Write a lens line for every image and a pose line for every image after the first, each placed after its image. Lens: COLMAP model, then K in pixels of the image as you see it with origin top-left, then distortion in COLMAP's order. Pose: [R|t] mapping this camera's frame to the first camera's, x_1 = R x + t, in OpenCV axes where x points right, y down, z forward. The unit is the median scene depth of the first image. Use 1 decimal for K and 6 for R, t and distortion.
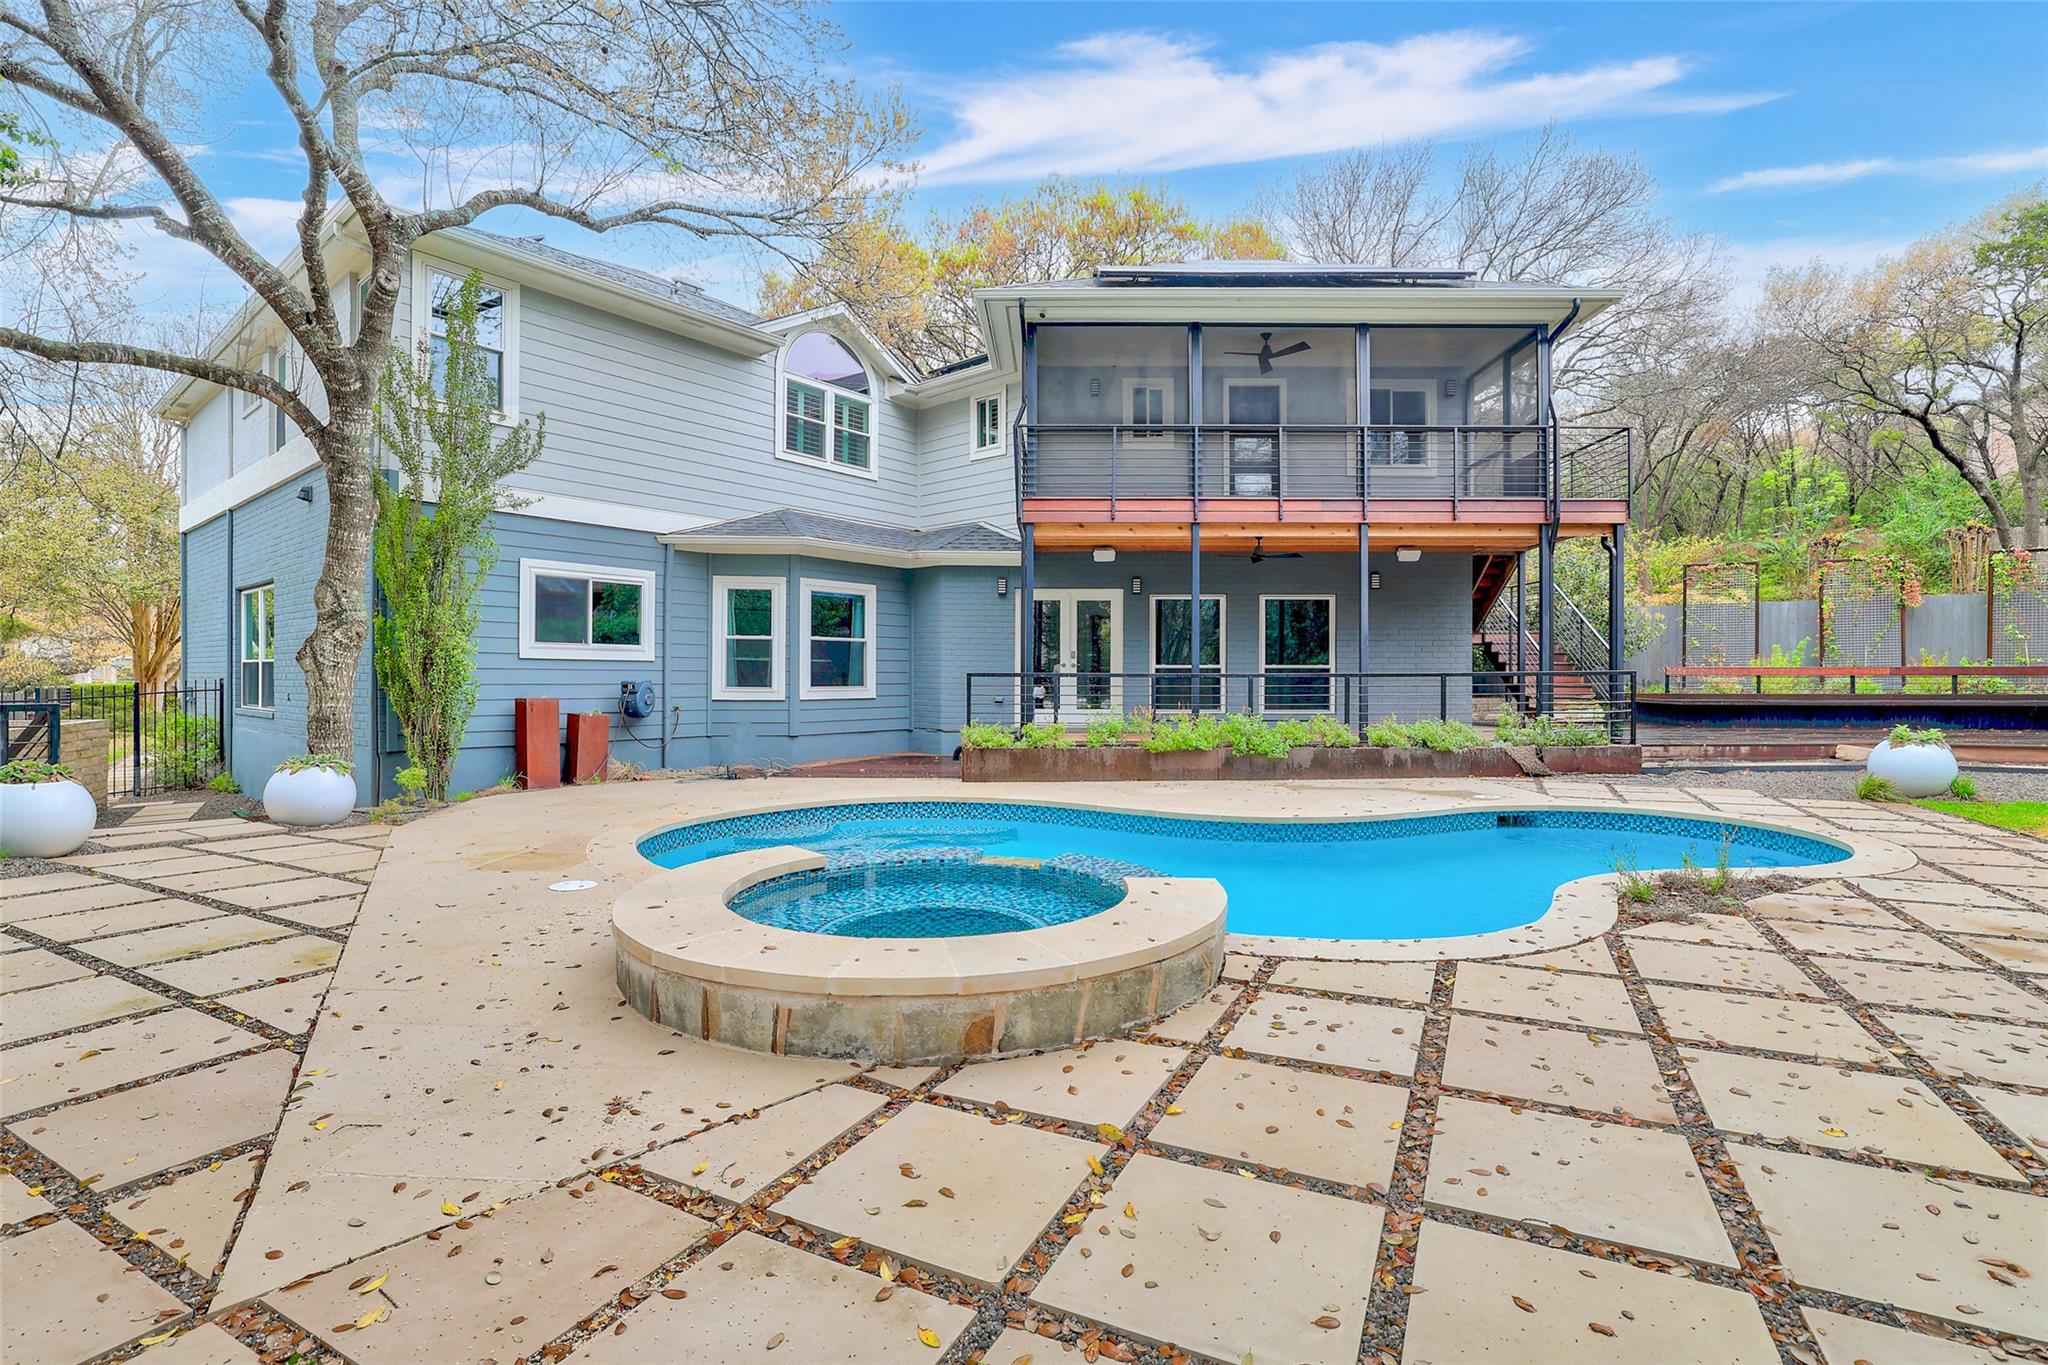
lens RADIAL K [[952.1, 0, 1031.3], [0, 952.1, 683.9], [0, 0, 1]] dist [-0.000975, -0.000095]
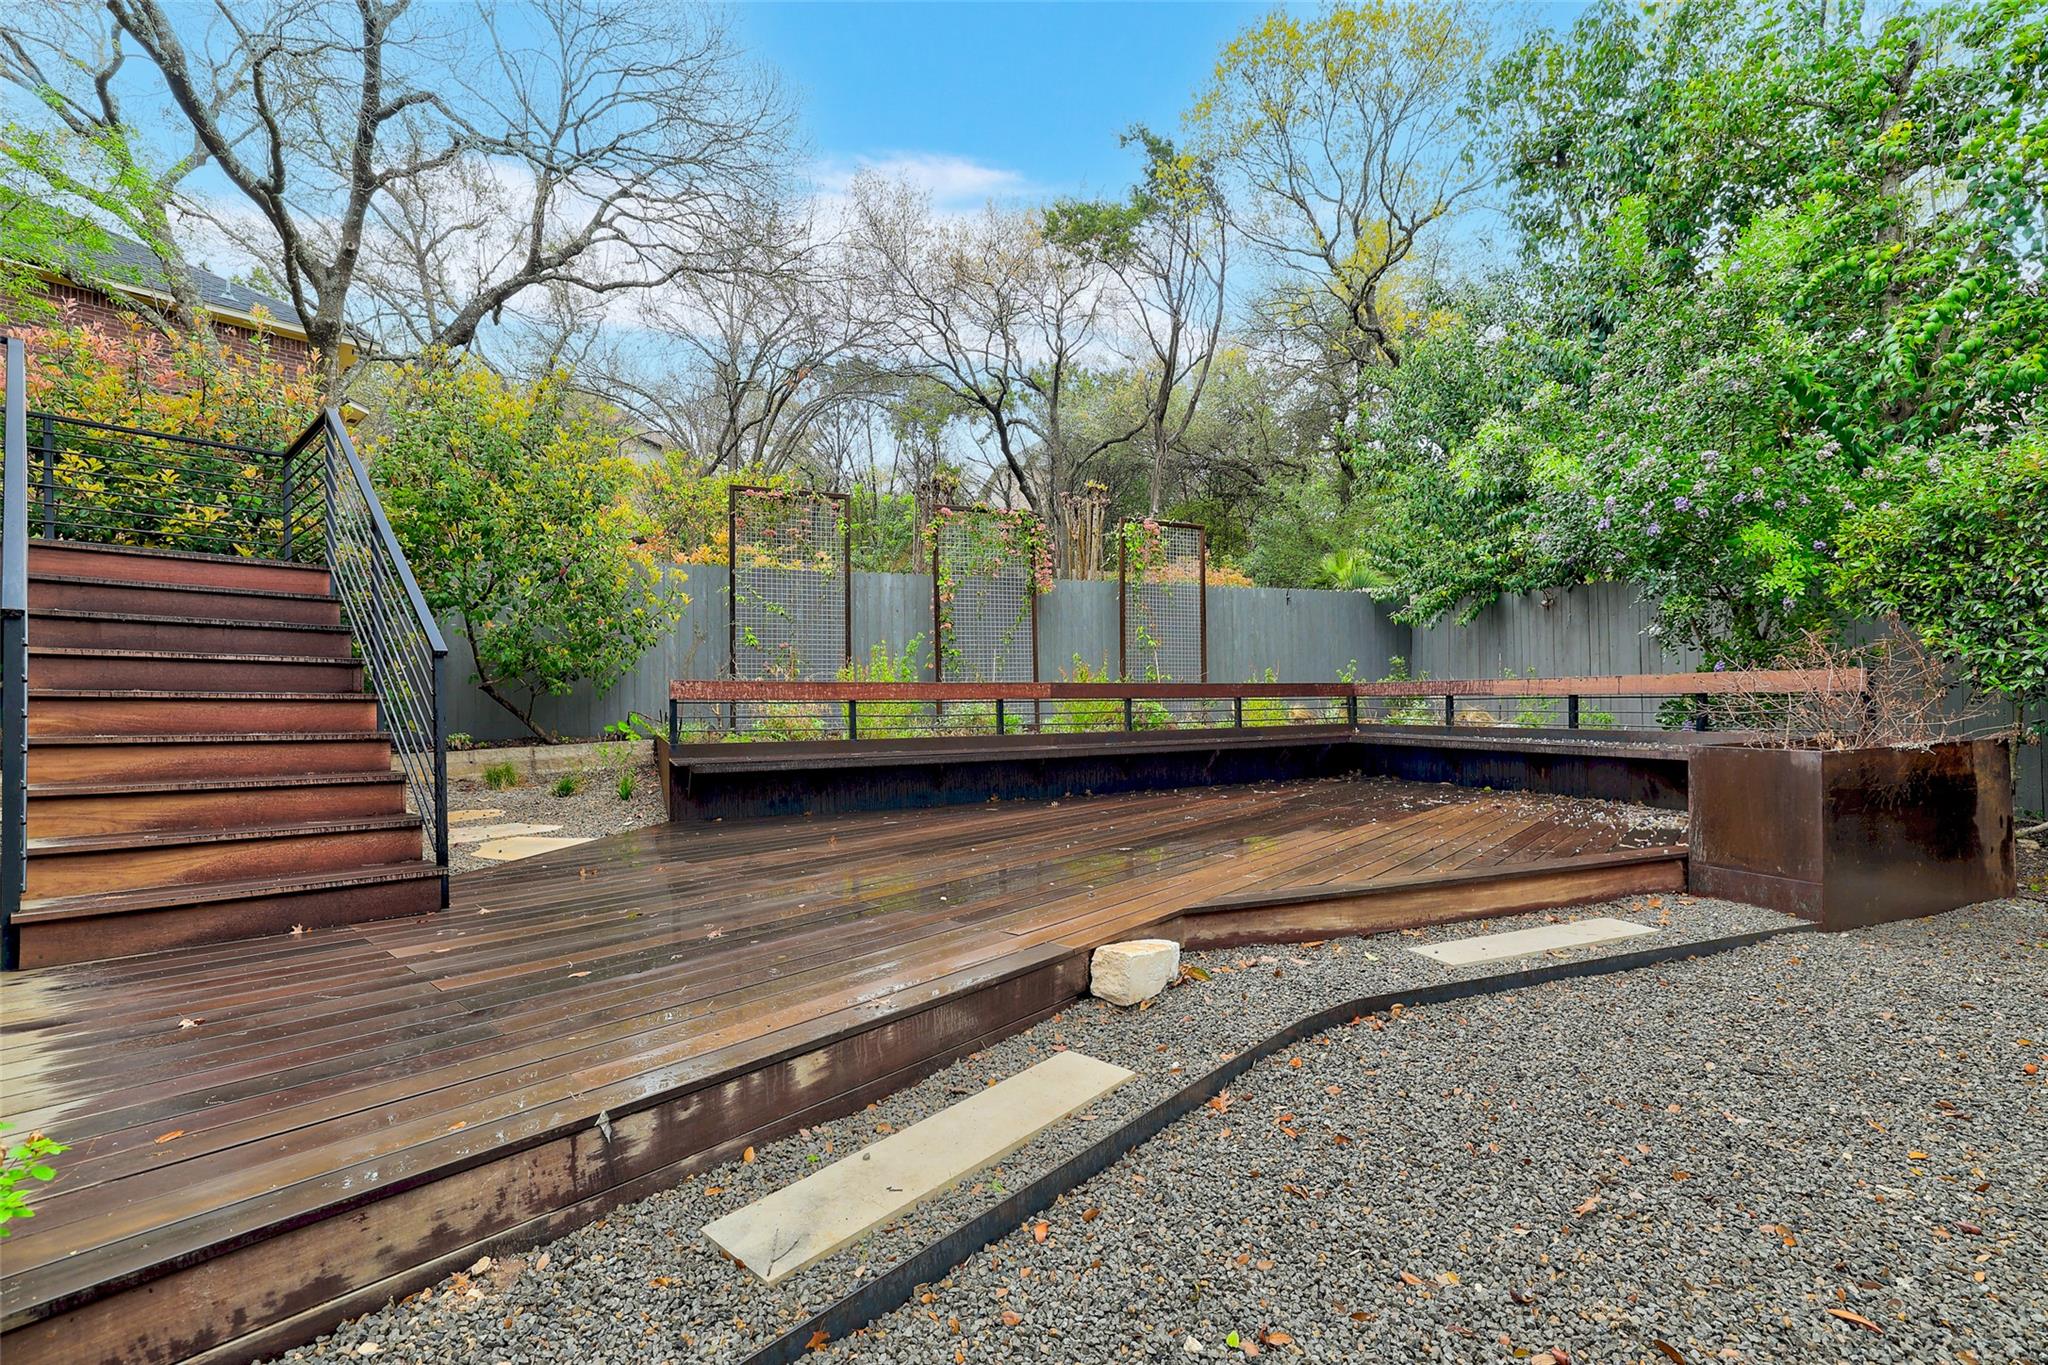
lens RADIAL K [[952.1, 0, 1026.7], [0, 952.1, 695.2], [0, 0, 1]] dist [-0.000975, -0.000095]
pose [[0.669283, 0.000265, 0.743007, 0.458320], [0.013400, 0.999833, -0.012427, -0.003885], [-0.742886, 0.018274, 0.669168, 0.602829]]
